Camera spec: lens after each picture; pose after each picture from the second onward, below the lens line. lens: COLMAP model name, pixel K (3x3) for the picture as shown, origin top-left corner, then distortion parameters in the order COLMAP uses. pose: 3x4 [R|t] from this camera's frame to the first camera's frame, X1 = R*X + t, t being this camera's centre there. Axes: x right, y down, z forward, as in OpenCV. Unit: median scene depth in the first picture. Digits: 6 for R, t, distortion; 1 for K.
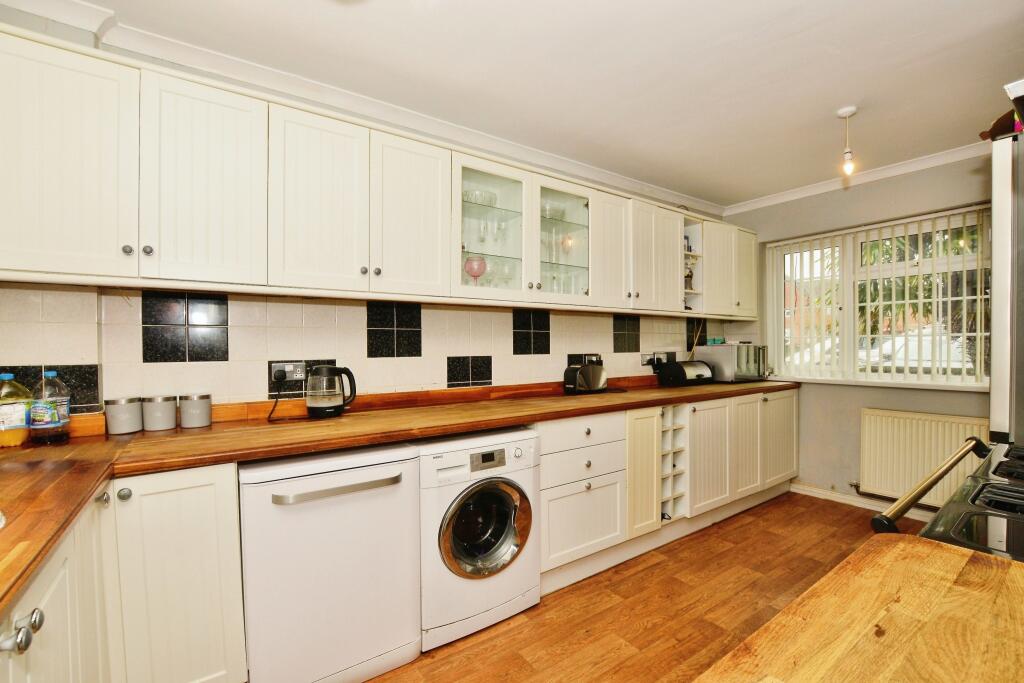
lens RADIAL K [[448.0, 0, 516.5], [0, 448.0, 344.3], [0, 0, 1]] dist [-0.001893, -0.000085]
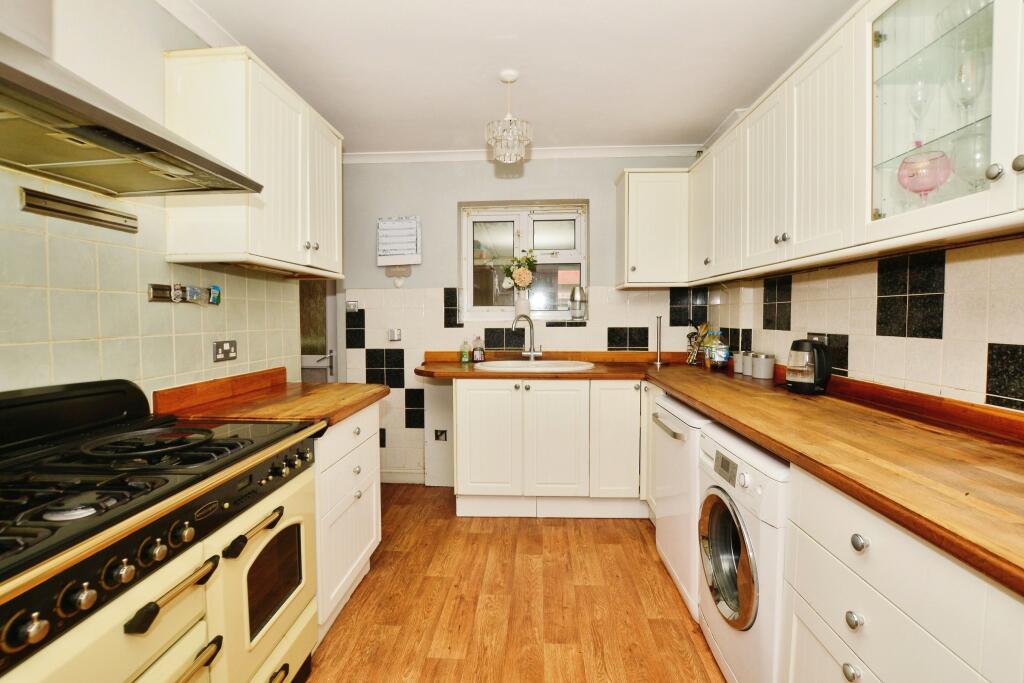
lens RADIAL K [[459.0, 0, 512.5], [0, 459.0, 336.7], [0, 0, 1]] dist [-0.019115, 0.000222]
pose [[-0.601299, 0.029306, -0.798486, 0.628002], [-0.009004, 0.999015, 0.043446, 0.003451], [0.798973, 0.033313, -0.600443, 0.939834]]
